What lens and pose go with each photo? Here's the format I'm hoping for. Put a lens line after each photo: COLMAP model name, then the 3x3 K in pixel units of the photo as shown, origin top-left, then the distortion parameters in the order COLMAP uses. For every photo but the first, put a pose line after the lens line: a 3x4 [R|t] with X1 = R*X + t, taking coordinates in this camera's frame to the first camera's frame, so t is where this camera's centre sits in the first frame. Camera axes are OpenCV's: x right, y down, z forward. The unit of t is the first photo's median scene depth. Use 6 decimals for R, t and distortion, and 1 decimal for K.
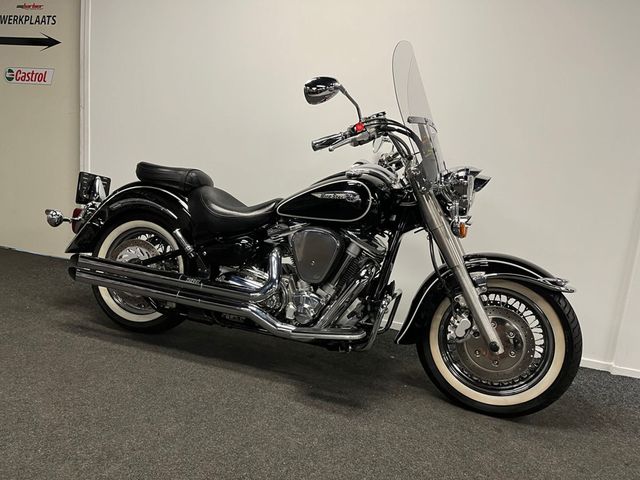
lens RADIAL K [[480.5, 0, 330.3], [0, 480.5, 238.9], [0, 0, 1]] dist [0.040931, -0.003428]
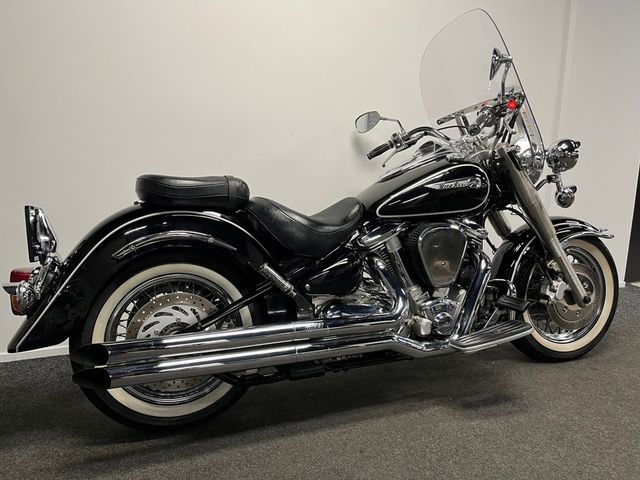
lens RADIAL K [[481.8, 0, 320.1], [0, 481.8, 243.0], [0, 0, 1]] dist [0.065995, -0.062486]
pose [[0.793524, -0.210811, 0.570857, -0.716667], [0.167102, 0.977504, 0.128698, -0.140992], [-0.585146, -0.006734, 0.810900, 0.425422]]
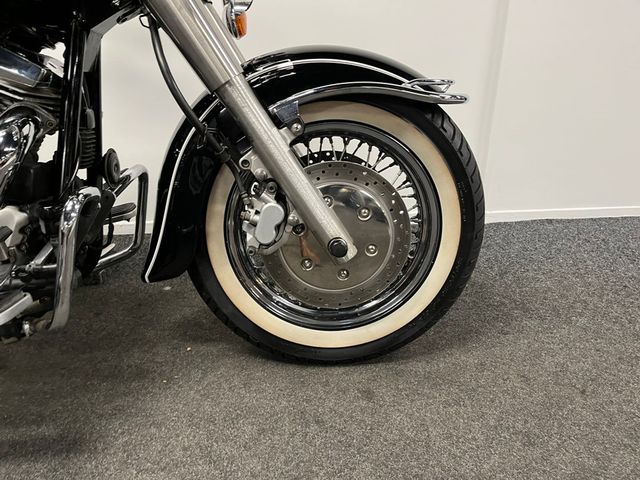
lens RADIAL K [[489.9, 0, 320.7], [0, 489.9, 248.0], [0, 0, 1]] dist [0.004507, -0.003453]
pose [[0.919256, -0.250780, 0.303443, 0.167616], [0.157842, 0.940956, 0.299480, 0.072691], [-0.360630, -0.227402, 0.904563, 0.539672]]
